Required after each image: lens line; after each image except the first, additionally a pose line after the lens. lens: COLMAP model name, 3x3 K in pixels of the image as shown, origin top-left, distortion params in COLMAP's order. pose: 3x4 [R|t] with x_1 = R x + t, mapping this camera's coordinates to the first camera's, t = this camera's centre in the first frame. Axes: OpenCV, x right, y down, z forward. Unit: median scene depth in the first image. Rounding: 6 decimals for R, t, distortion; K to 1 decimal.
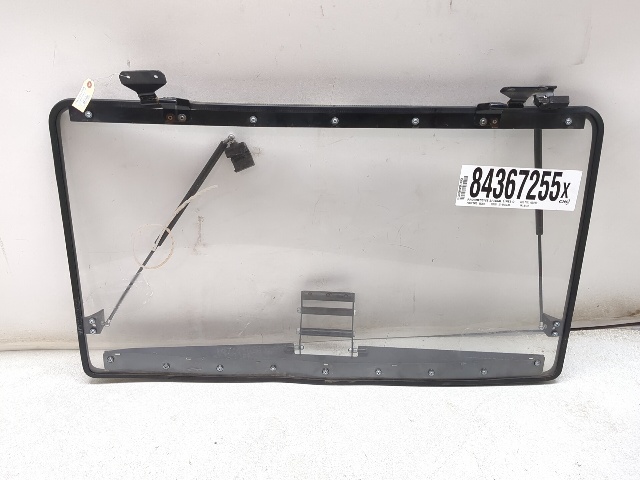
lens RADIAL K [[583.9, 0, 319.2], [0, 583.9, 234.4], [0, 0, 1]] dist [0.035585, -0.040437]
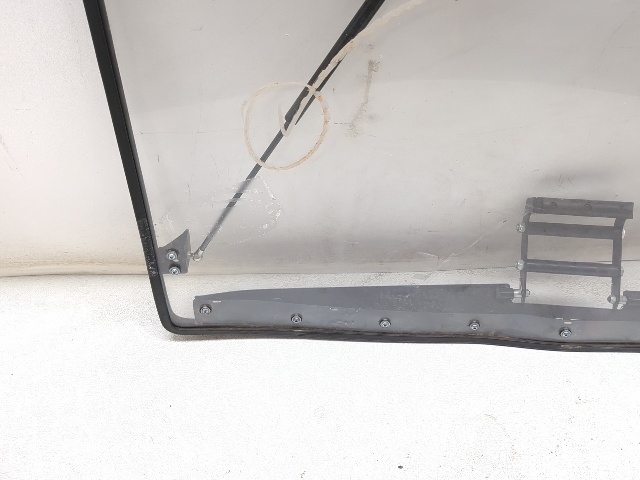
lens RADIAL K [[583.9, 0, 322.4], [0, 583.9, 238.4], [0, 0, 1]] dist [0.035585, -0.040437]
pose [[0.998660, 0.014124, -0.049796, -0.227827], [0.002123, 0.950063, 0.312052, -0.044856], [0.051717, -0.311740, 0.948759, 0.508062]]
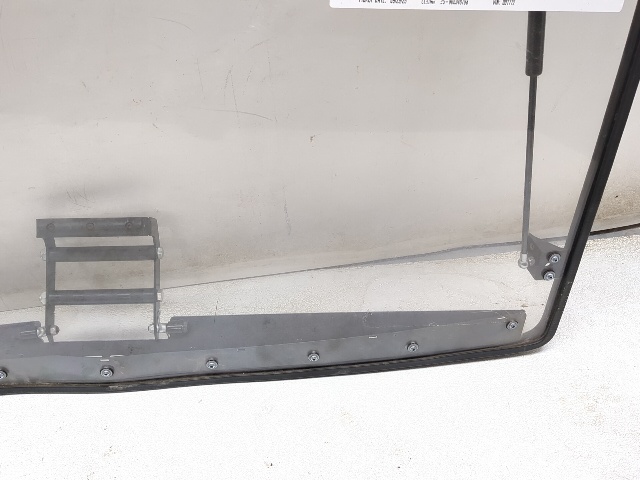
lens RADIAL K [[583.9, 0, 316.7], [0, 583.9, 241.8], [0, 0, 1]] dist [0.035585, -0.040437]
pose [[0.996669, -0.060436, 0.054753, 0.191397], [0.044056, 0.964025, 0.262134, -0.000823], [-0.068626, -0.258849, 0.963477, 0.582705]]
